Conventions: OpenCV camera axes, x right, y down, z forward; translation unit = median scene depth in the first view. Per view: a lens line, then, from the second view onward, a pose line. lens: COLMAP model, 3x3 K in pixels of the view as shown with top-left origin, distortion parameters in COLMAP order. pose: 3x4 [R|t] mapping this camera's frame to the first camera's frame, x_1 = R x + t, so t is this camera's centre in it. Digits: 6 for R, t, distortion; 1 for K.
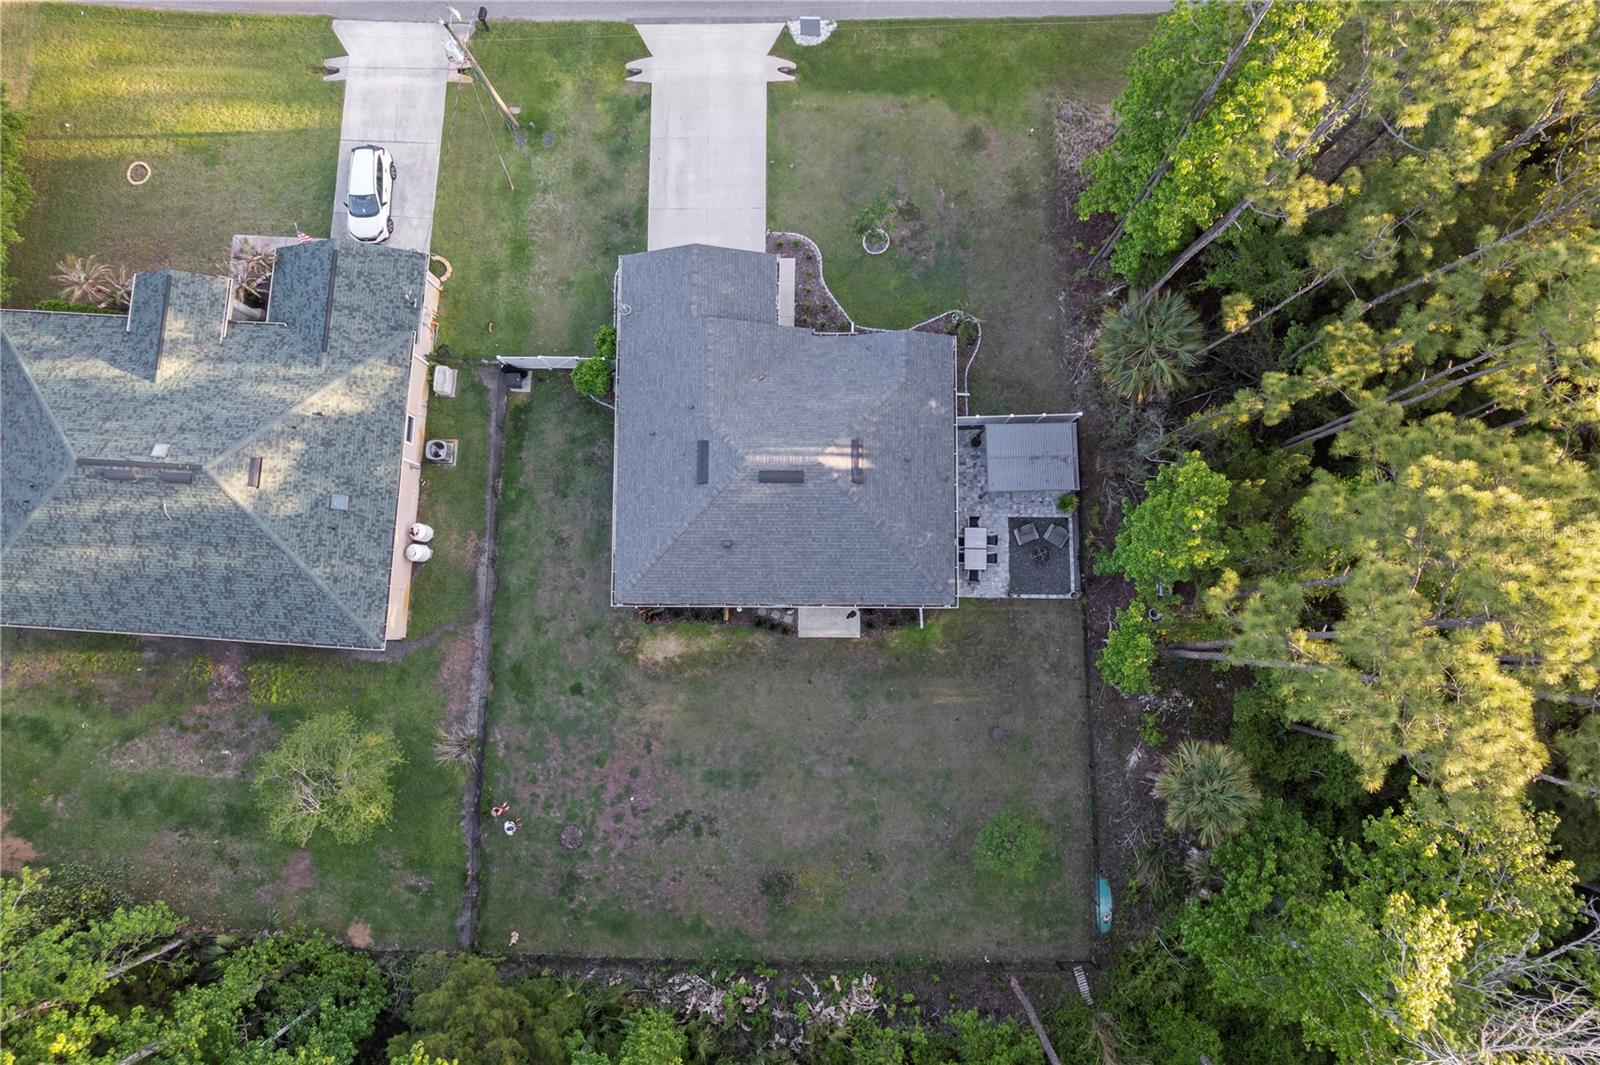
lens RADIAL K [[1022.1, 0, 804.5], [0, 1022.1, 538.3], [0, 0, 1]] dist [-0.053062, 0.032046]
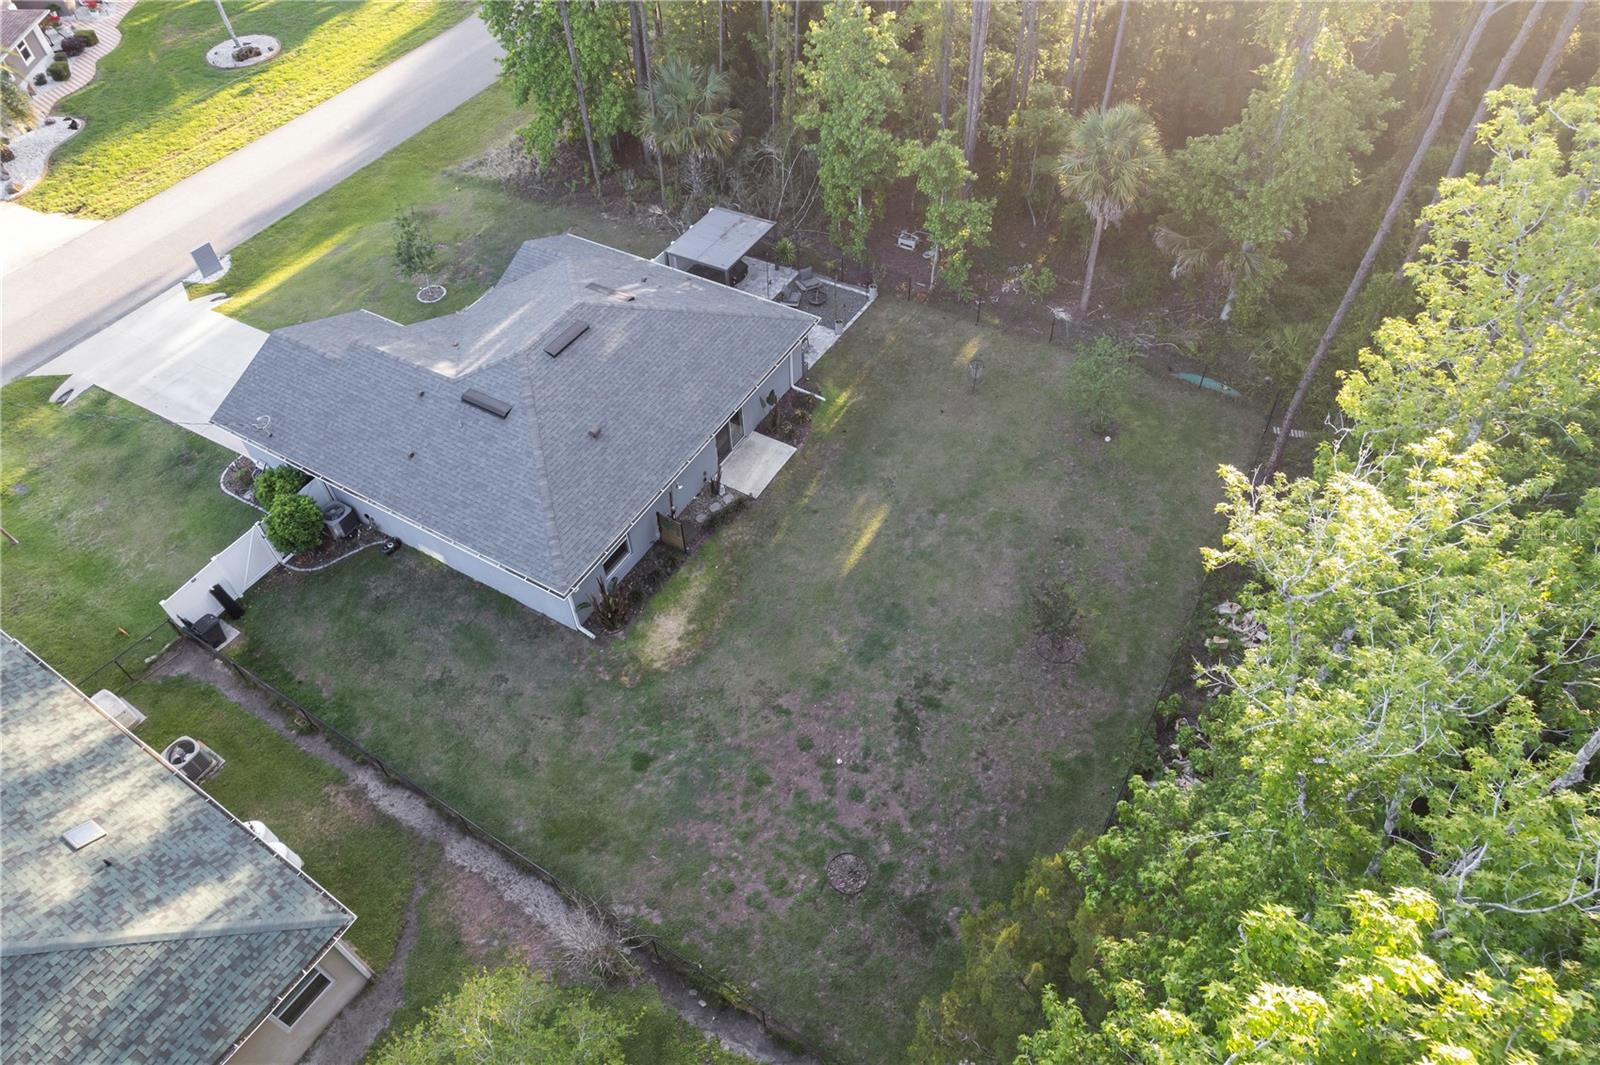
lens RADIAL K [[1022.1, 0, 809.1], [0, 1022.1, 539.6], [0, 0, 1]] dist [-0.053062, 0.032046]
pose [[0.492094, -0.646015, 0.583530, -0.446632], [0.867739, 0.417745, -0.269292, 0.346077], [-0.069800, 0.638869, 0.766143, 0.437086]]
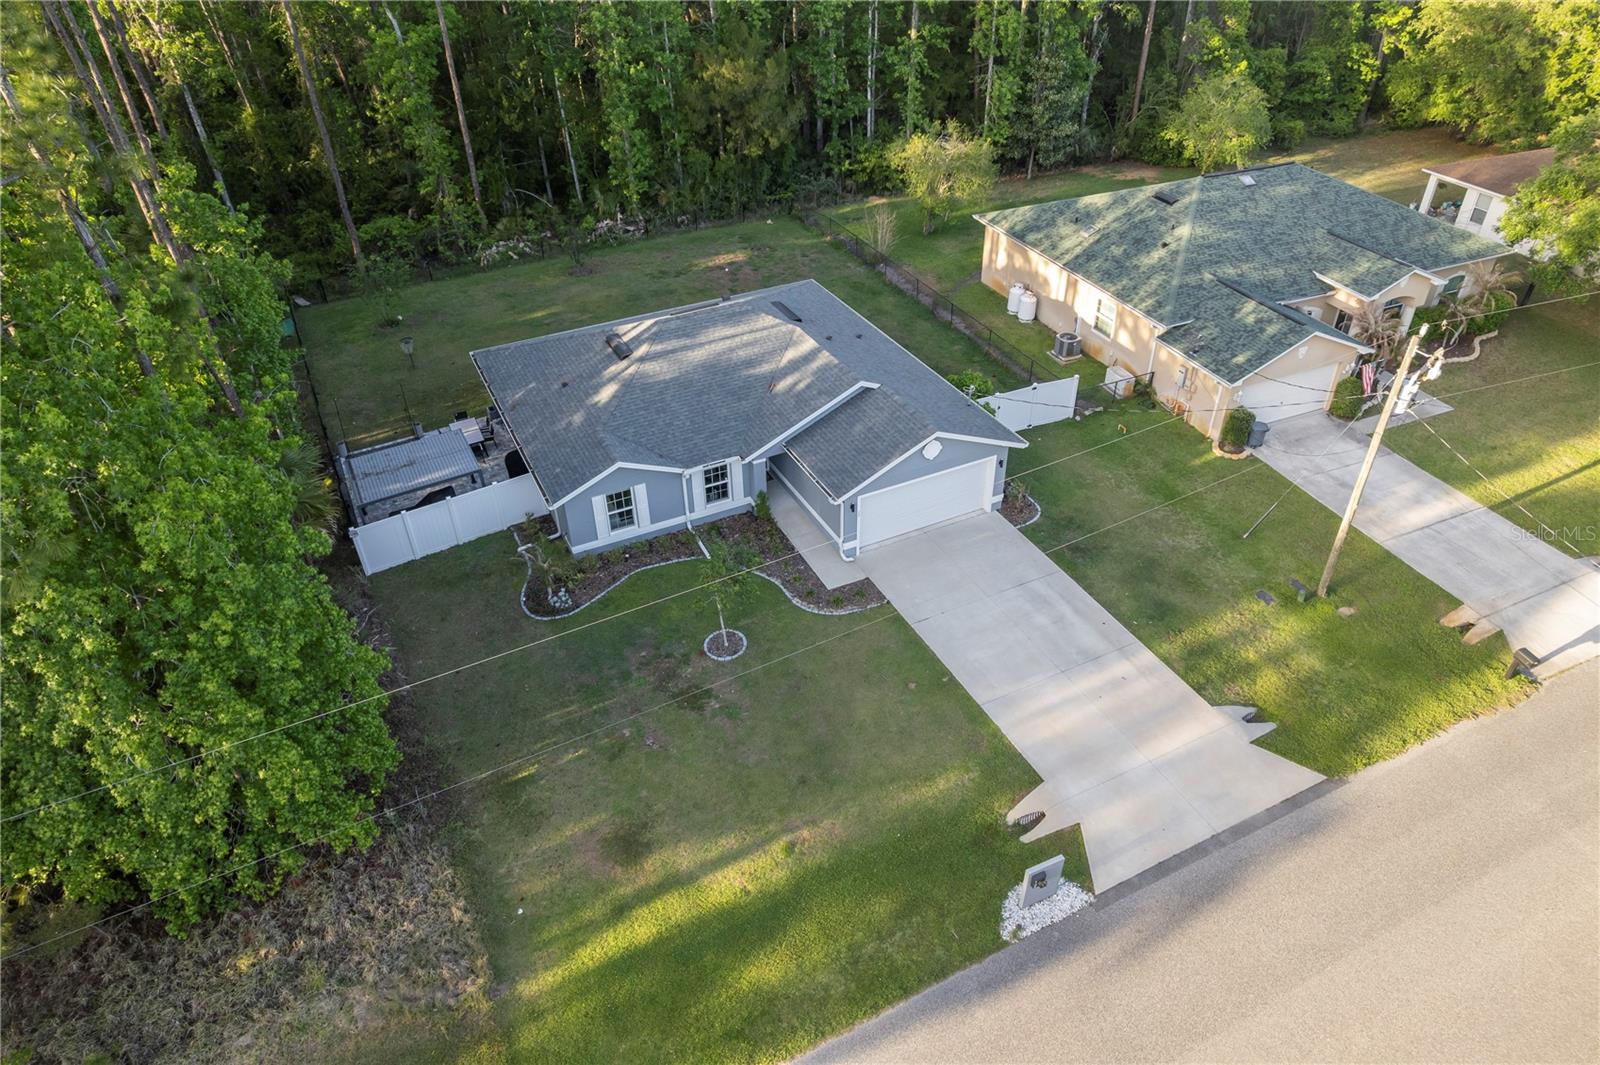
lens RADIAL K [[1022.1, 0, 794.4], [0, 1022.1, 505.7], [0, 0, 1]] dist [-0.053062, 0.032046]
pose [[-0.895508, 0.283346, -0.343192, 0.228581], [-0.439160, -0.437600, 0.784630, -0.781835], [0.072141, 0.853359, 0.516308, 0.631965]]
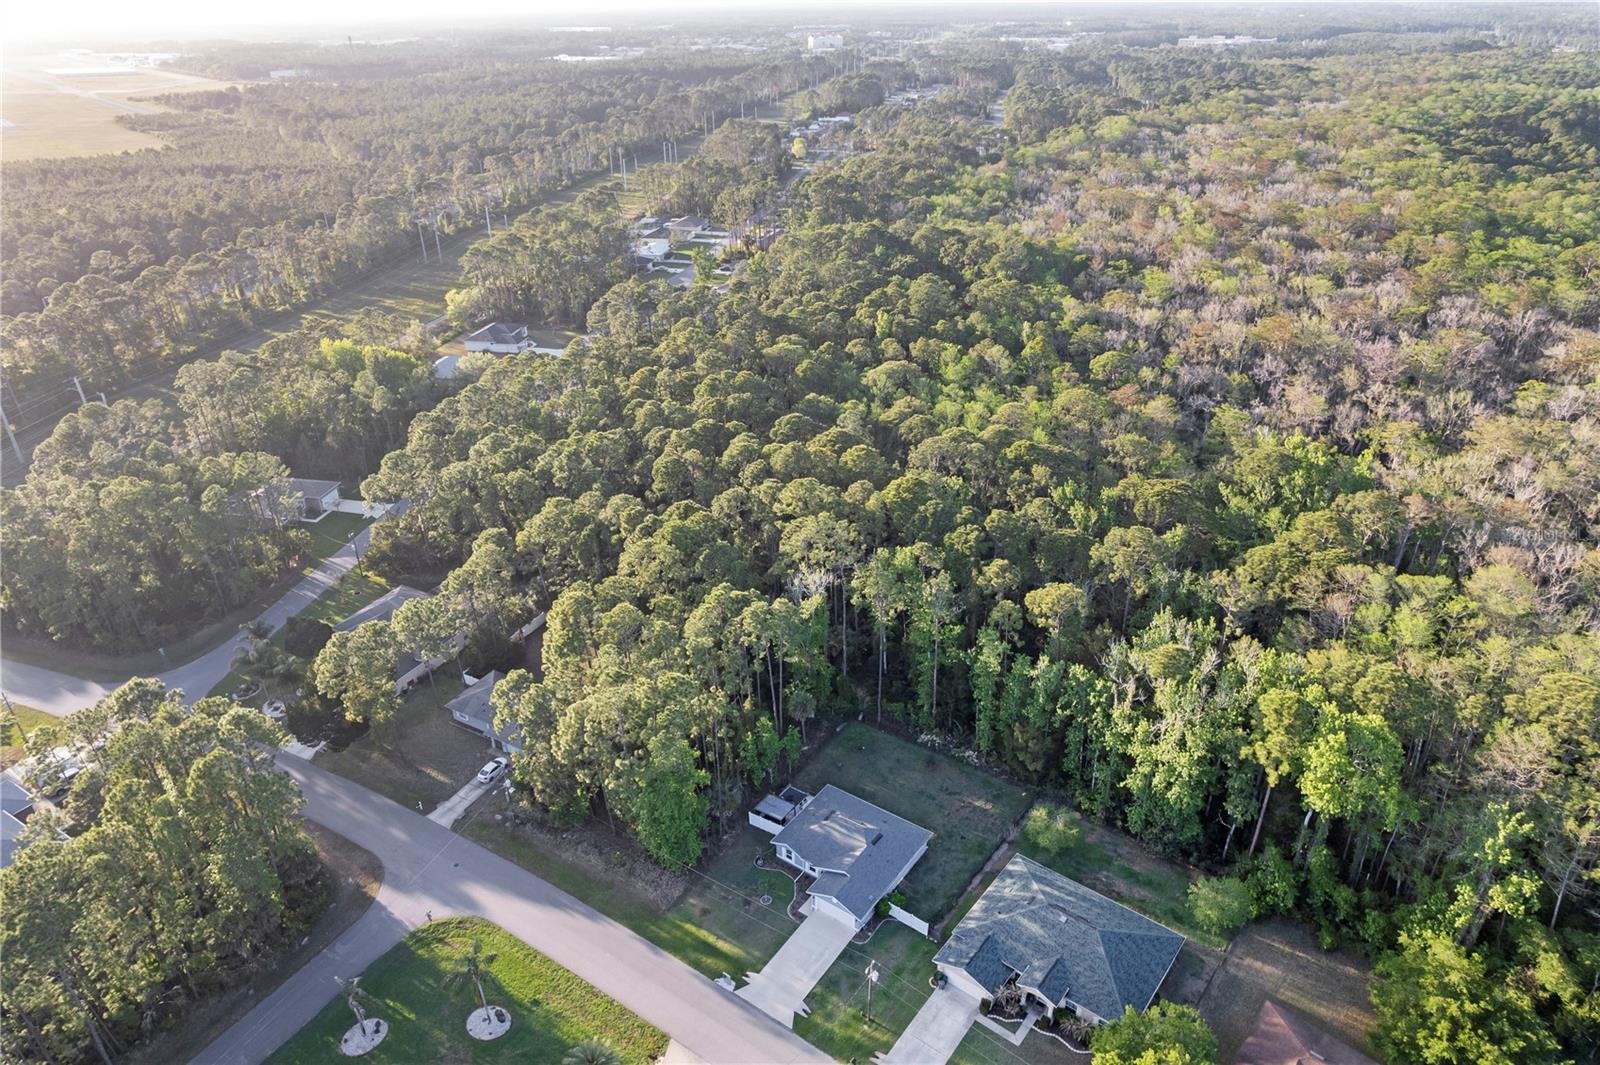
lens RADIAL K [[1022.1, 0, 808.7], [0, 1022.1, 534.9], [0, 0, 1]] dist [-0.053062, 0.032046]
pose [[-0.818529, -0.240801, 0.521560, -1.076629], [0.574253, -0.318315, 0.754260, -1.808218], [-0.015606, 0.916892, 0.398831, -0.754705]]
